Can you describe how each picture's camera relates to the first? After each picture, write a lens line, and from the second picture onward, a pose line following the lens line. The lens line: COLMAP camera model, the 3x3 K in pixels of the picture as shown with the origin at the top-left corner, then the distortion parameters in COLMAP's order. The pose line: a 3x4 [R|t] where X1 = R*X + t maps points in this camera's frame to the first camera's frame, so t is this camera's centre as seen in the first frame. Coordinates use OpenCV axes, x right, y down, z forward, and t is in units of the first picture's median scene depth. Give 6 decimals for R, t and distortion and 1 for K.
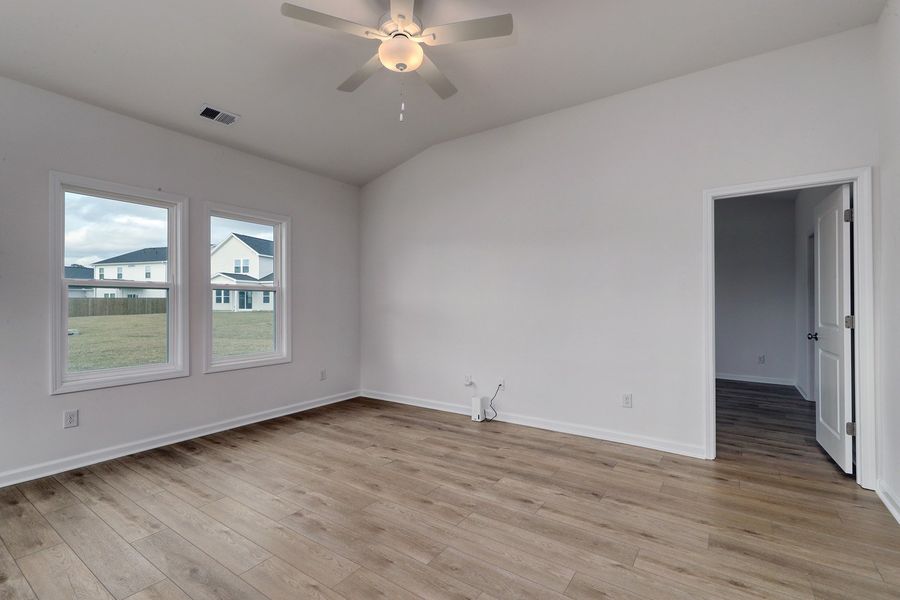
lens RADIAL K [[408.3, 0, 450.9], [0, 408.3, 298.2], [0, 0, 1]] dist [0.007402, -0.001311]
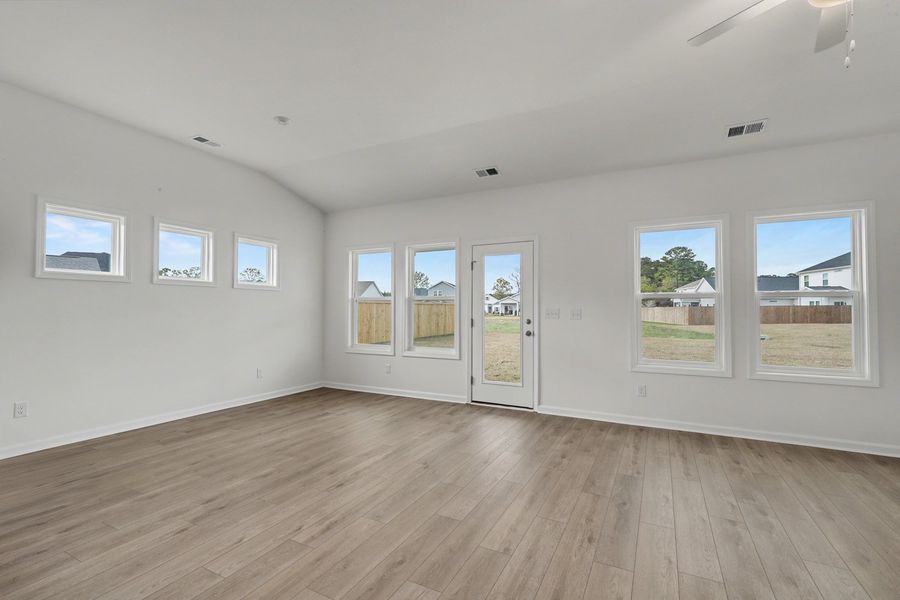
lens RADIAL K [[408.3, 0, 447.9], [0, 408.3, 299.5], [0, 0, 1]] dist [0.007402, -0.001311]
pose [[0.130265, -0.023595, -0.991198, 0.176573], [0.007842, 0.999710, -0.022767, 0.000795], [0.991448, -0.004807, 0.130412, 0.060966]]
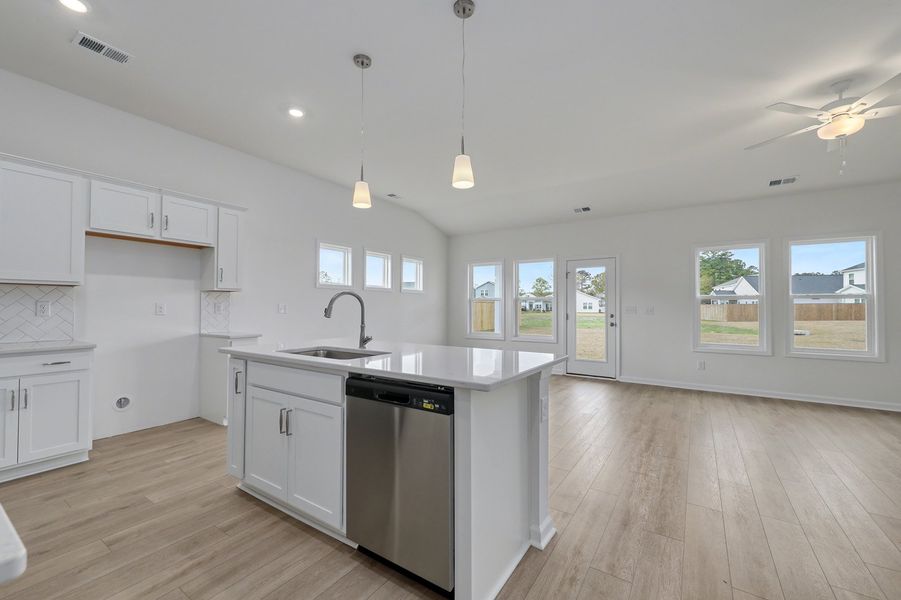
lens RADIAL K [[369.8, 0, 448.6], [0, 369.8, 300.2], [0, 0, 1]] dist [0.003563, -0.000436]
pose [[0.020084, -0.016656, -0.999660, 0.371938], [0.007164, 0.999838, -0.016515, -0.001759], [0.999773, -0.006830, 0.020200, -0.116532]]
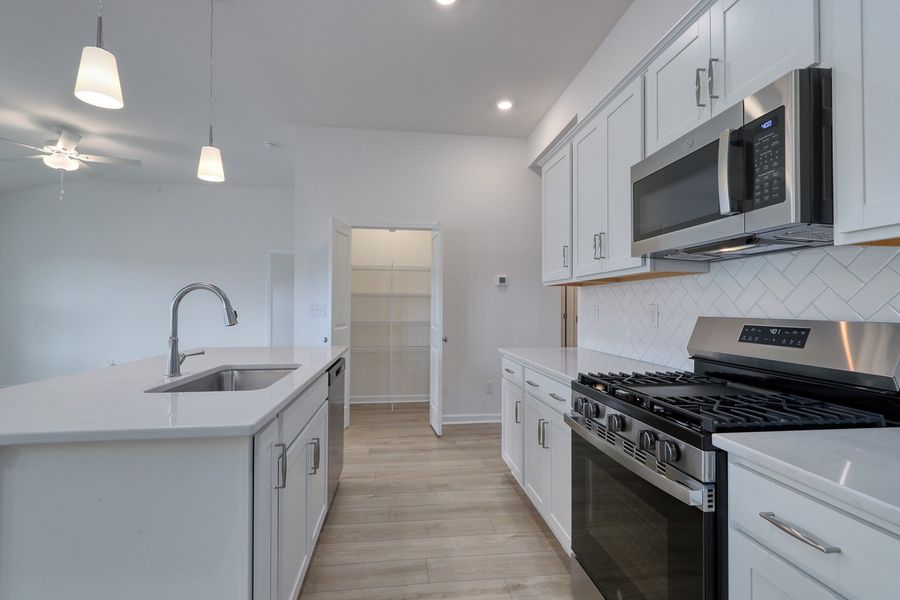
lens RADIAL K [[415.1, 0, 449.3], [0, 415.1, 308.3], [0, 0, 1]] dist [-0.002820, -0.000179]
pose [[0.738265, -0.001821, 0.674509, -0.025429], [-0.008756, 0.999886, 0.012283, -0.007123], [-0.674454, -0.014974, 0.738165, -0.475108]]
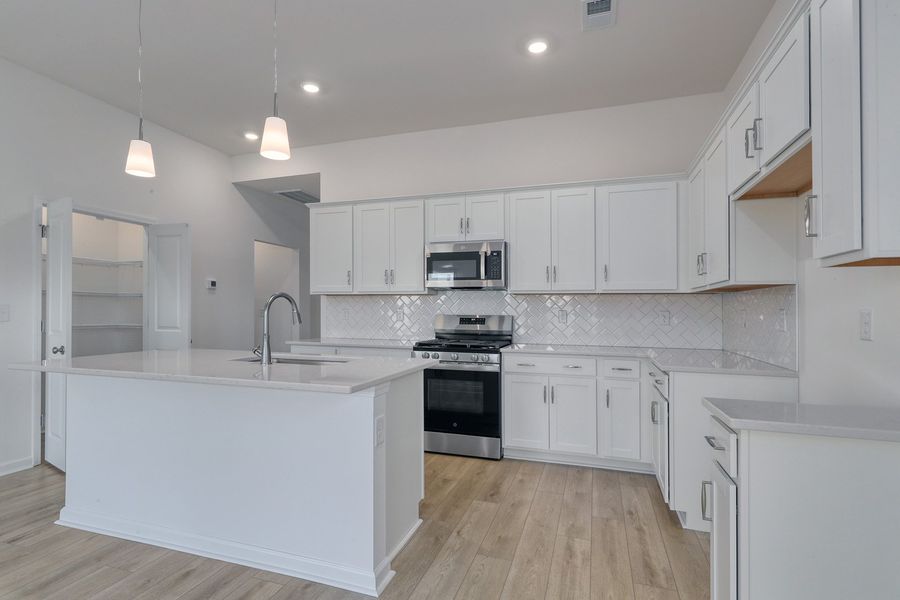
lens RADIAL K [[444.8, 0, 448.2], [0, 444.8, 314.1], [0, 0, 1]] dist [0.011611, 0.001218]
pose [[-0.290403, -0.007273, 0.956877, -0.339575], [-0.018644, 0.999824, 0.001941, -0.002257], [-0.956723, -0.017276, -0.290487, -0.223236]]
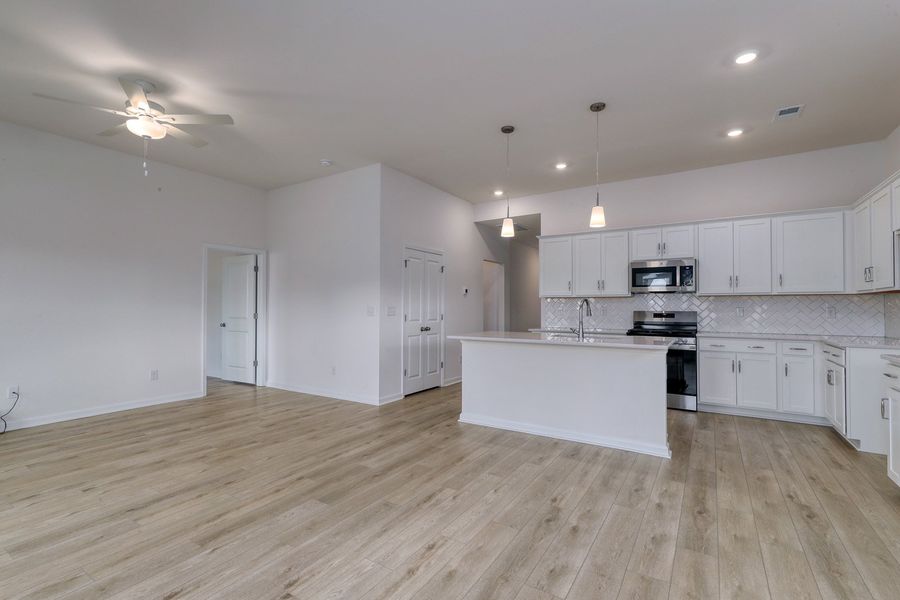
lens RADIAL K [[408.3, 0, 455.0], [0, 408.3, 309.5], [0, 0, 1]] dist [0.007402, -0.001311]
pose [[-0.054491, -0.003212, 0.998509, -0.525133], [-0.013232, 0.999909, 0.002495, -0.000001], [-0.998427, -0.013076, -0.054528, 0.009345]]
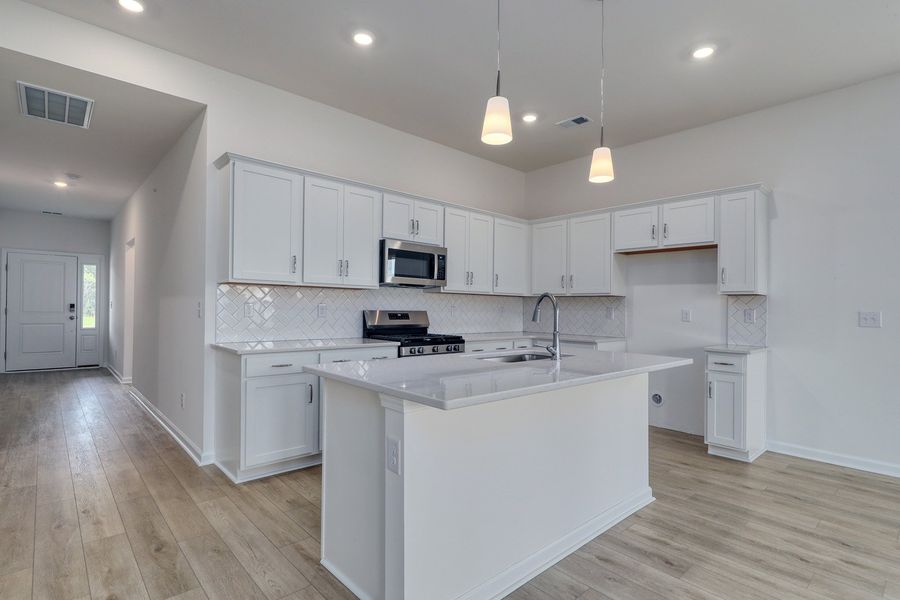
lens RADIAL K [[444.8, 0, 448.2], [0, 444.8, 307.8], [0, 0, 1]] dist [0.011611, 0.001218]
pose [[-0.976254, -0.014886, 0.216118, 0.026139], [-0.017581, 0.999790, -0.010556, 0.000993], [-0.215915, -0.014105, -0.976310, 0.176910]]
